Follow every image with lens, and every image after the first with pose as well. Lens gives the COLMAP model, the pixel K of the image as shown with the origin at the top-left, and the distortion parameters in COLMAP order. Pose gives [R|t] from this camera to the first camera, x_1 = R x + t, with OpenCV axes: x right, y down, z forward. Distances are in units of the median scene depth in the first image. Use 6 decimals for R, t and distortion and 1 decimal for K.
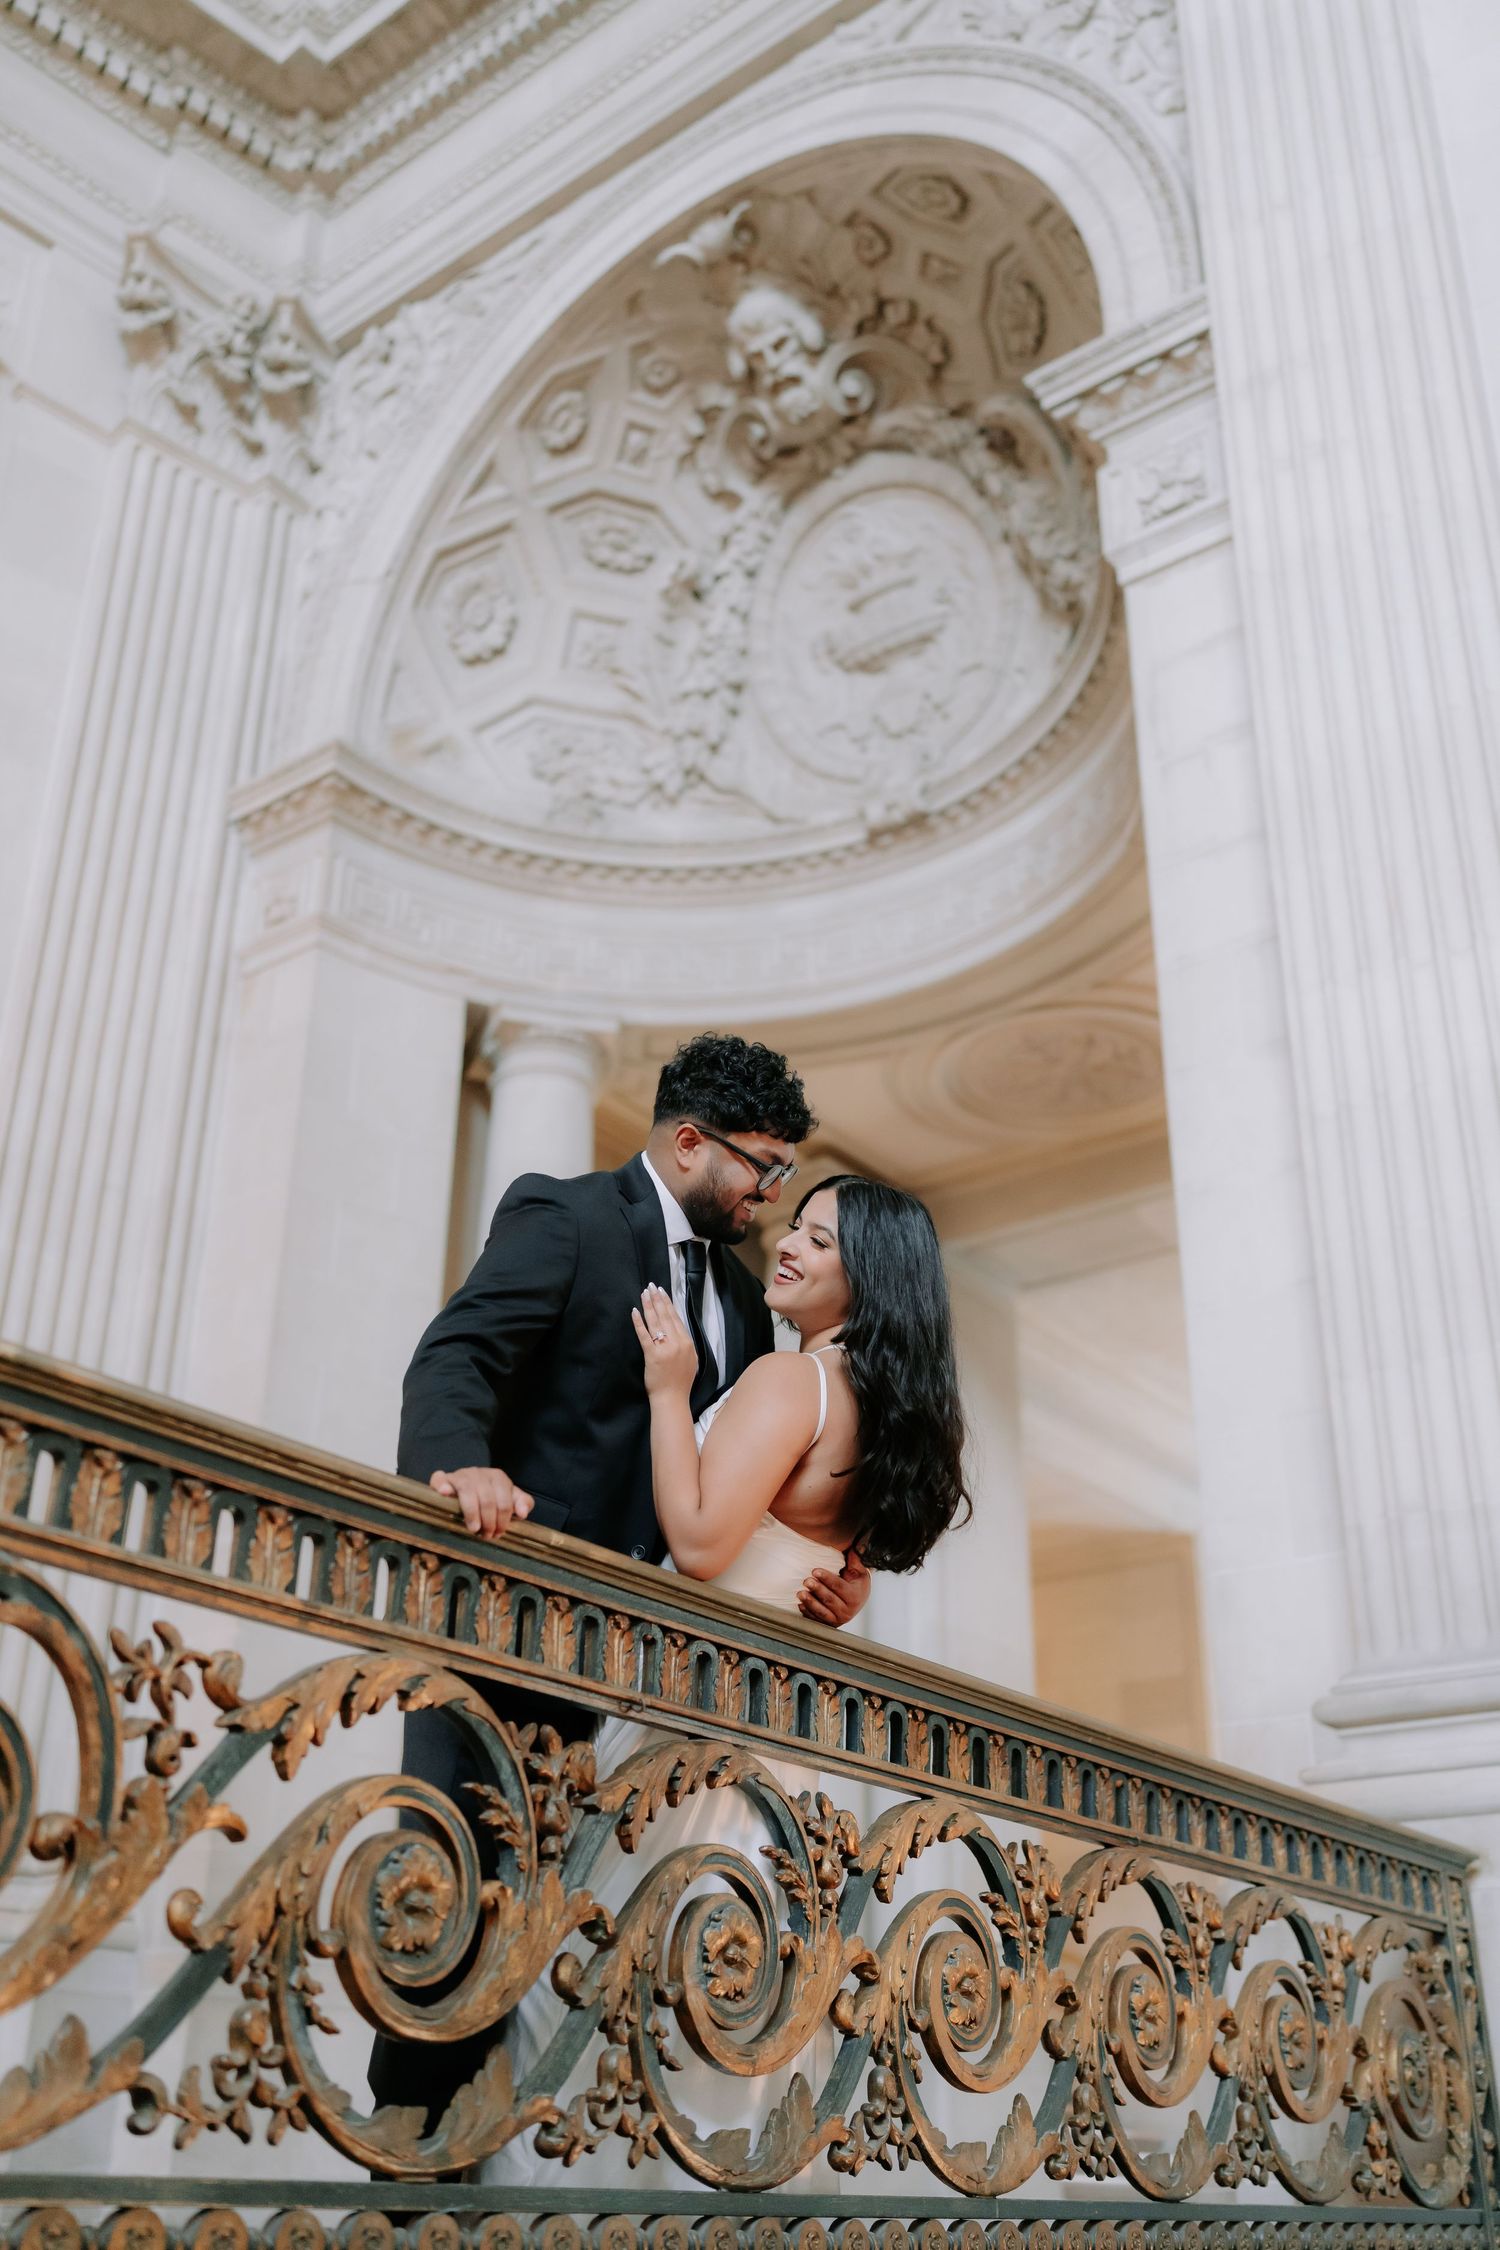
lens RADIAL K [[2169.6, 0, 740.0], [0, 2169.6, 1143.1], [0, 0, 1]] dist [0.006996, 0.000000]
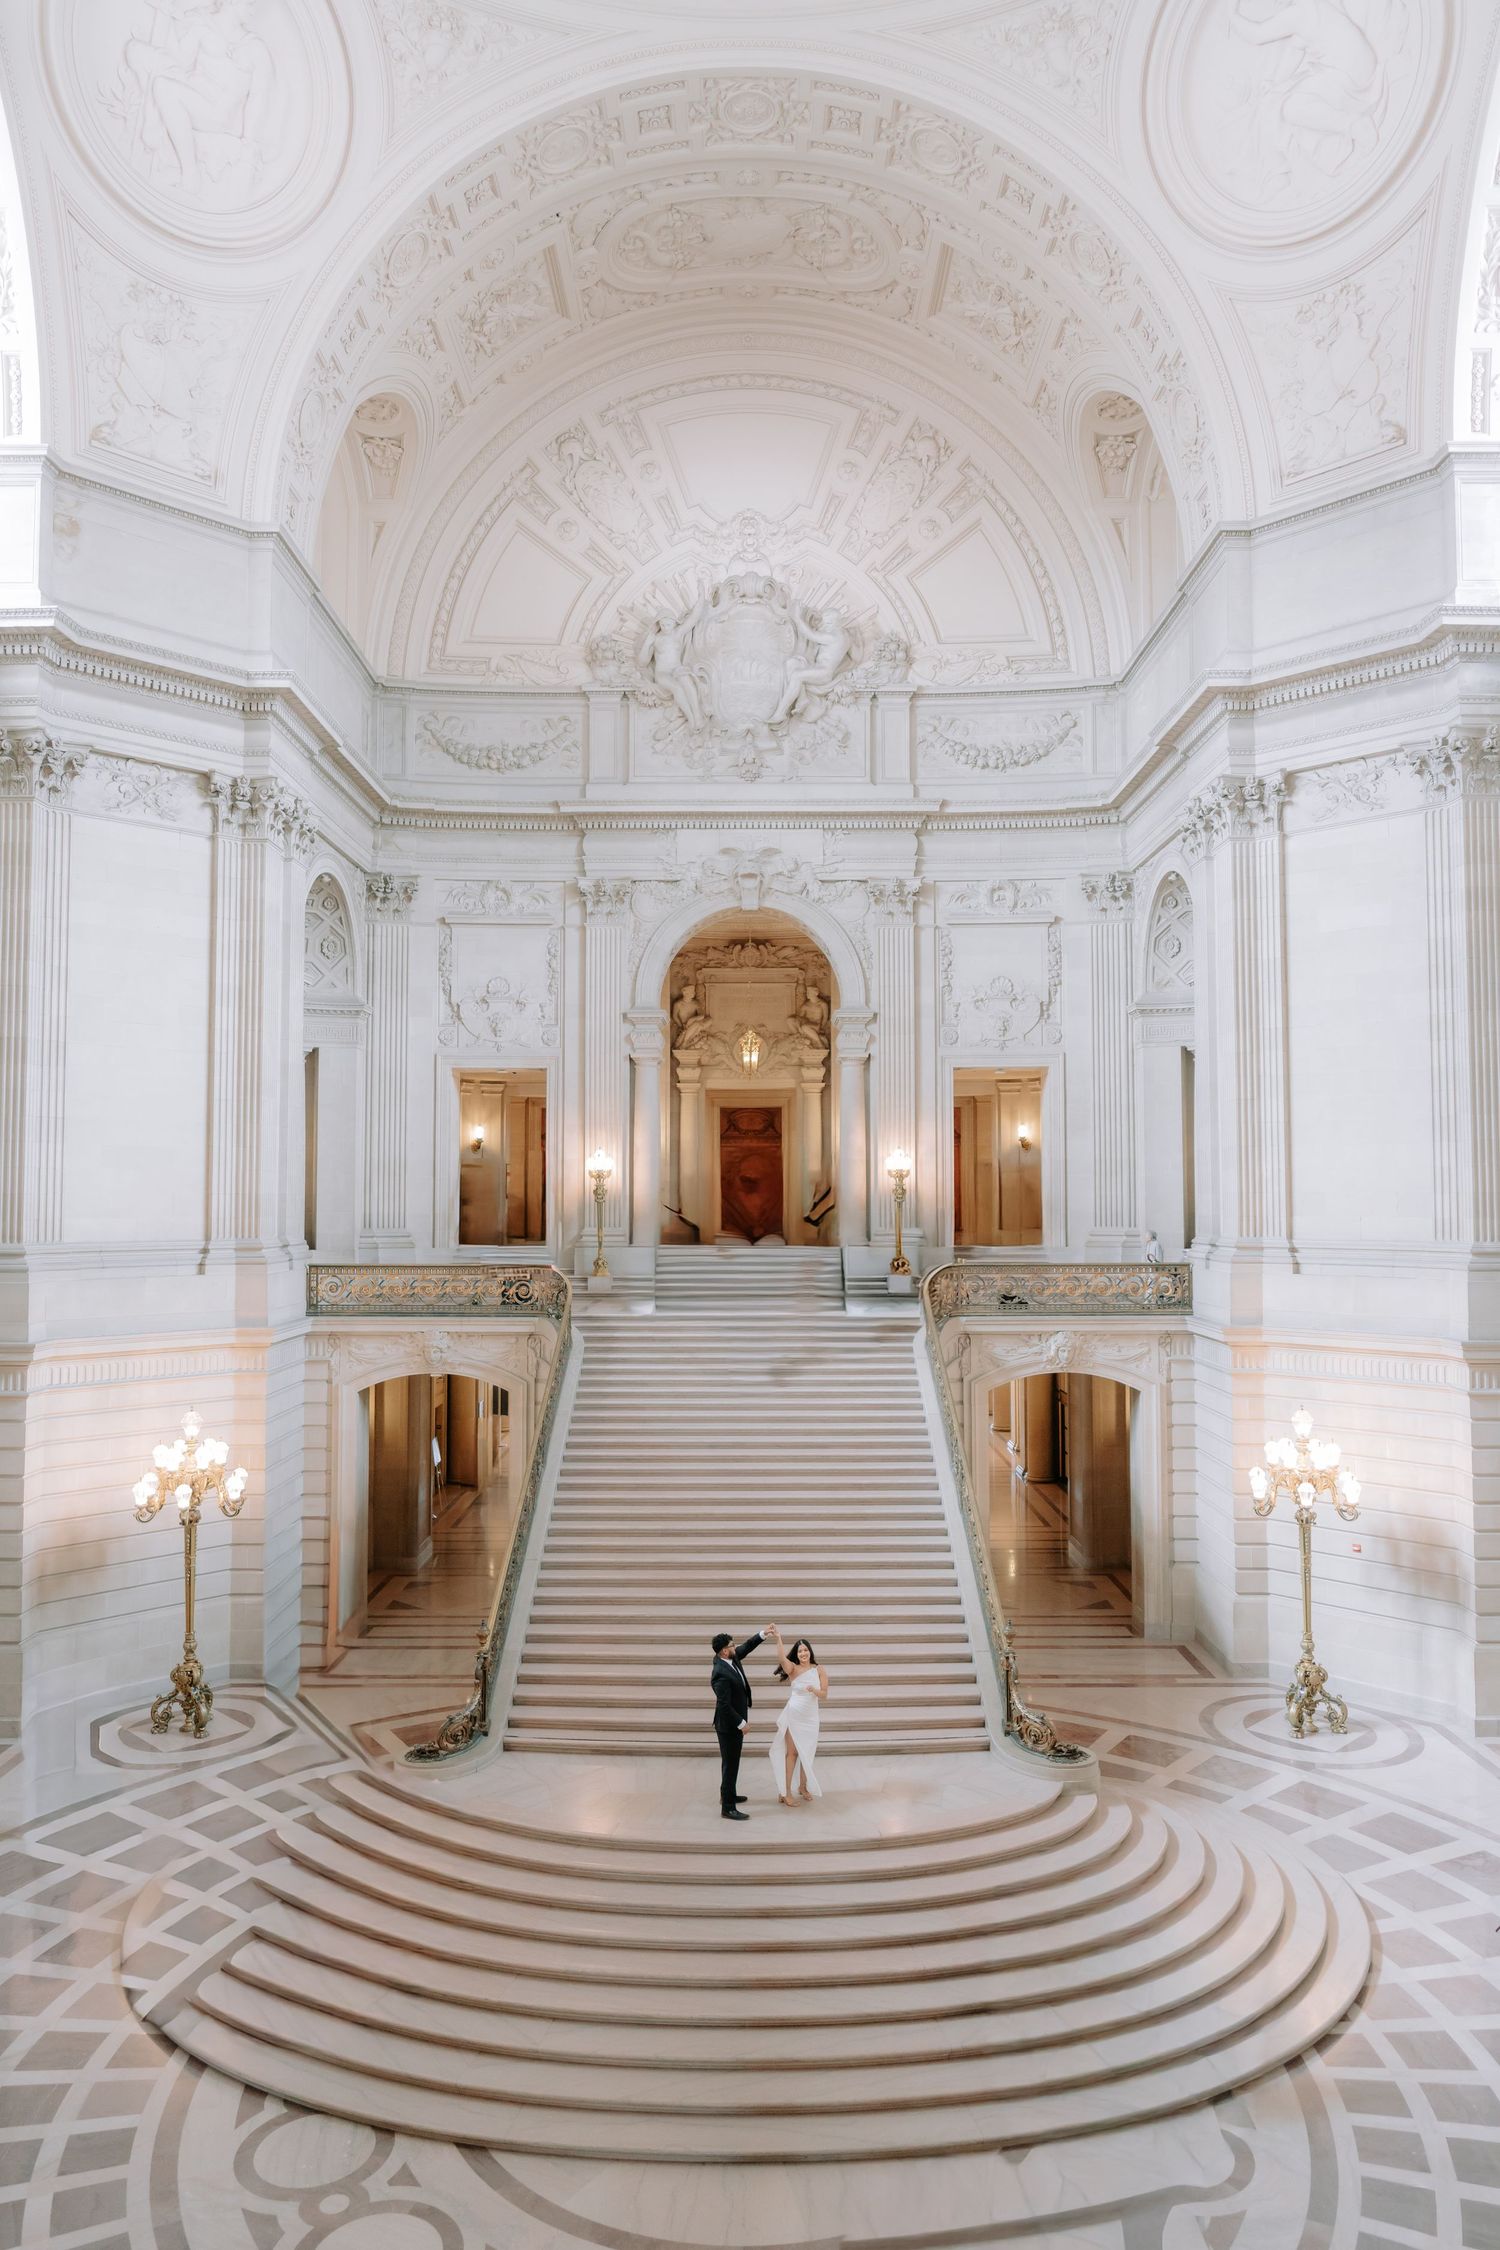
lens RADIAL K [[1495.3, 0, 758.5], [0, 1495.3, 1098.0], [0, 0, 1]] dist [-0.004880, 0.005536]
pose [[0.609069, -0.070620, -0.789967, 1.658838], [0.358046, 0.913239, 0.194416, -0.824892], [0.707699, -0.401257, 0.581511, -1.360010]]
